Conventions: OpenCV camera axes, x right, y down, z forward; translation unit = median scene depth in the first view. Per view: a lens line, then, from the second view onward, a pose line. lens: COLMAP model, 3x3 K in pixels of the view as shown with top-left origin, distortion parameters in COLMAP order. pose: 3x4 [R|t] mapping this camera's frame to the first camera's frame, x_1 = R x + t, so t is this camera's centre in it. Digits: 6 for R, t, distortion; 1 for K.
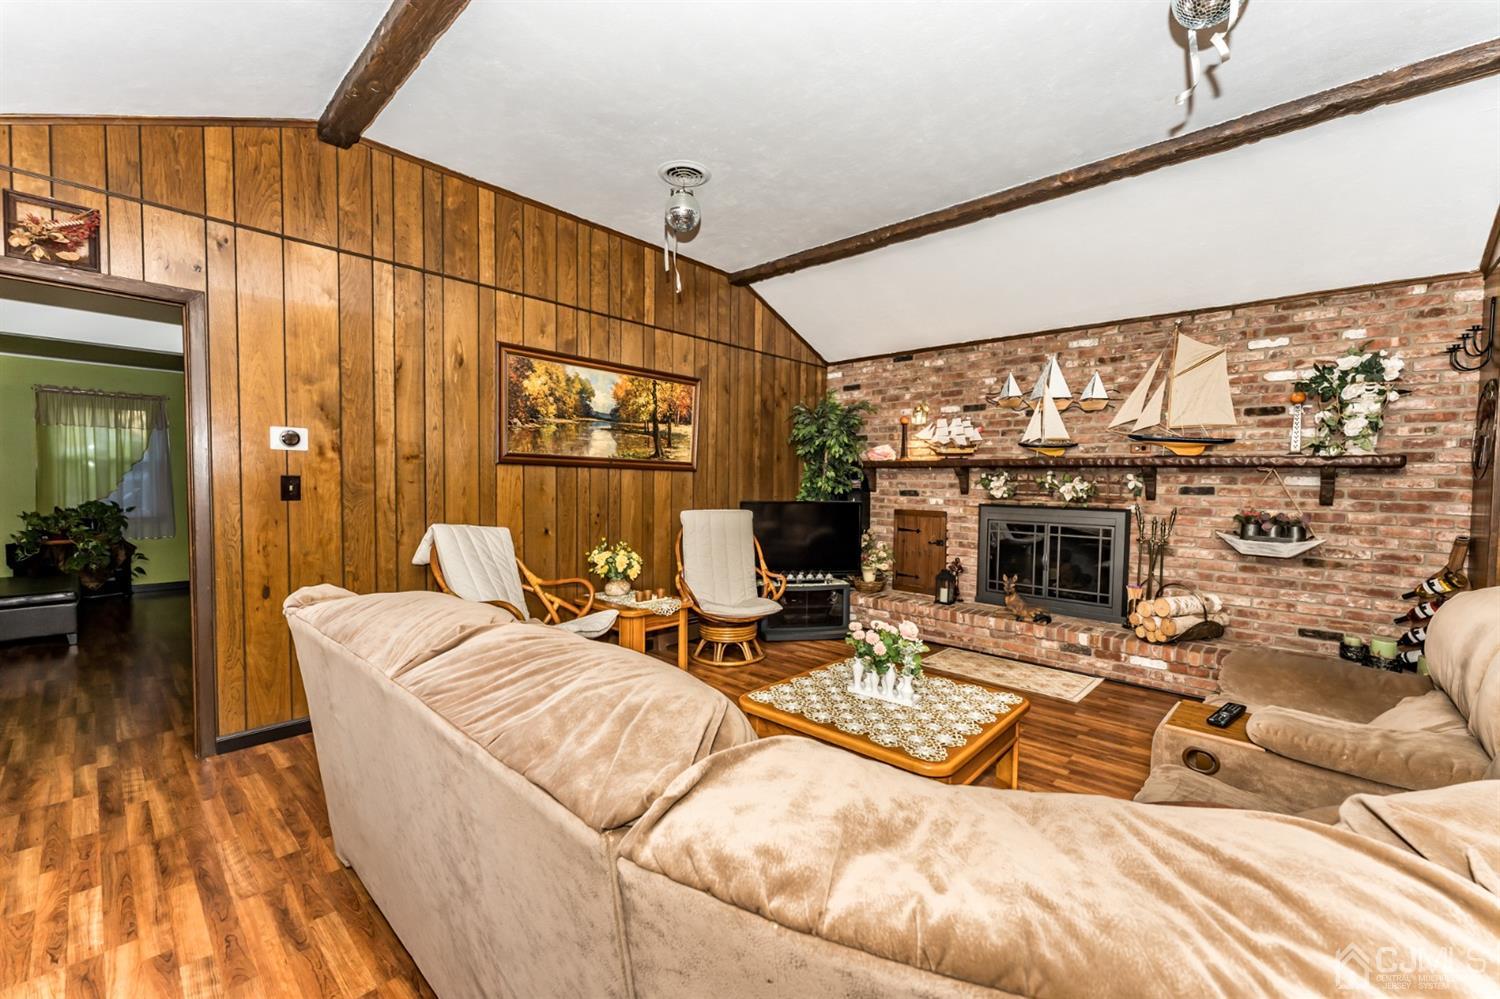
lens RADIAL K [[597.0, 0, 740.3], [0, 597.0, 501.2], [0, 0, 1]] dist [-0.002217, -0.000140]
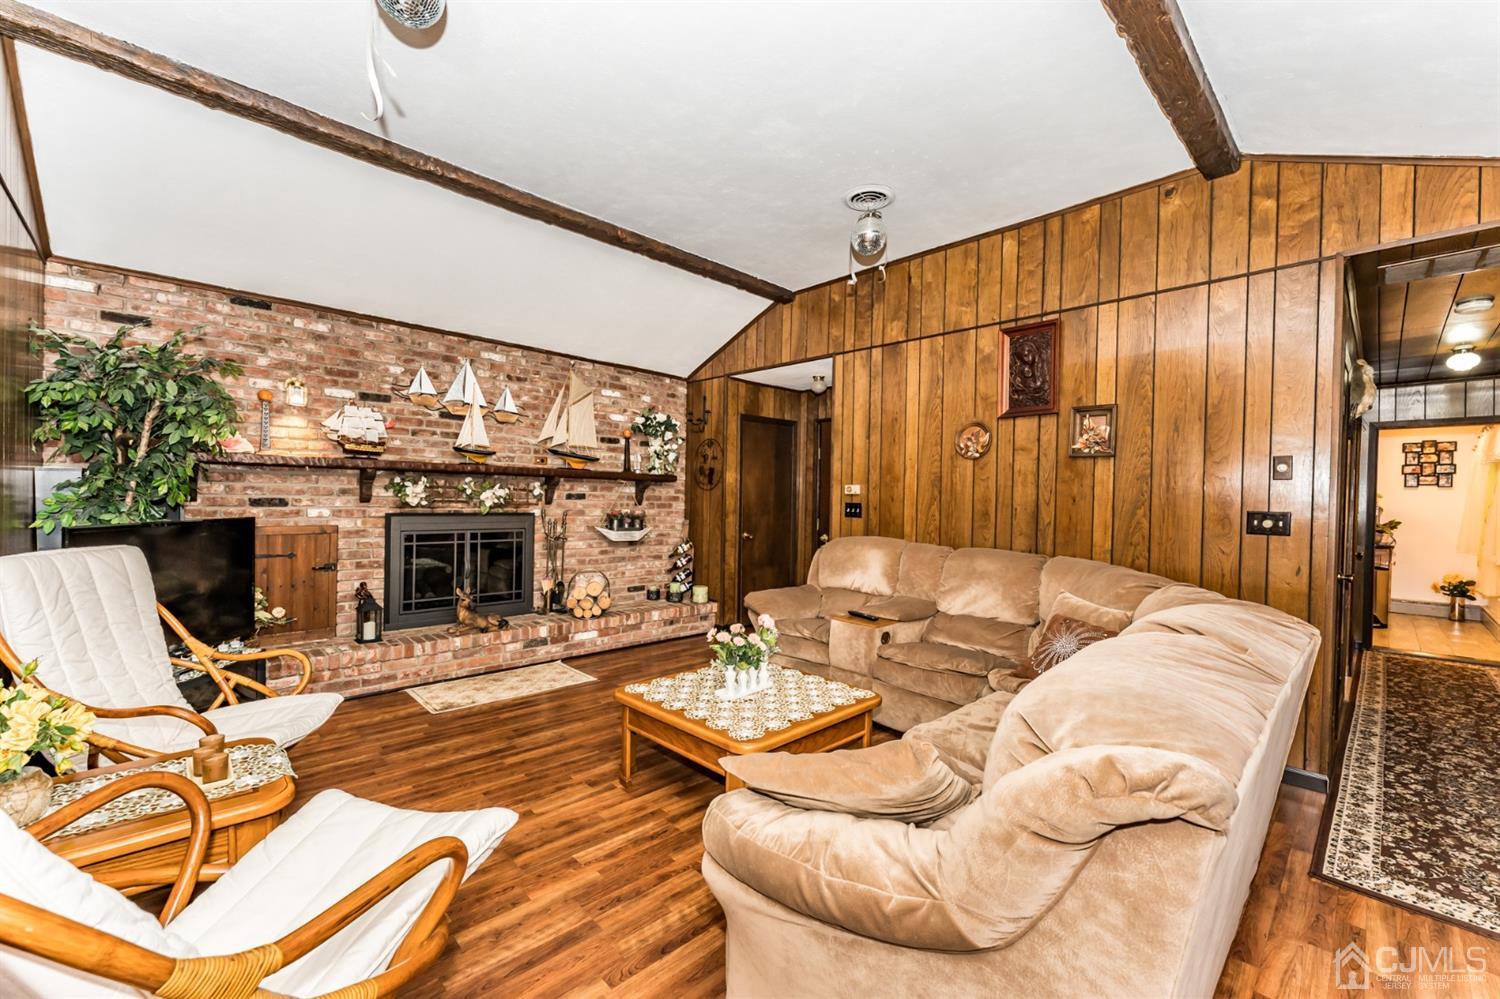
lens RADIAL K [[597.0, 0, 740.3], [0, 597.0, 501.2], [0, 0, 1]] dist [-0.002217, -0.000140]
pose [[0.069916, -0.016537, 0.997416, -0.466021], [0.020030, 0.999684, 0.015170, -0.018233], [-0.997352, 0.018917, 0.070225, 0.519084]]
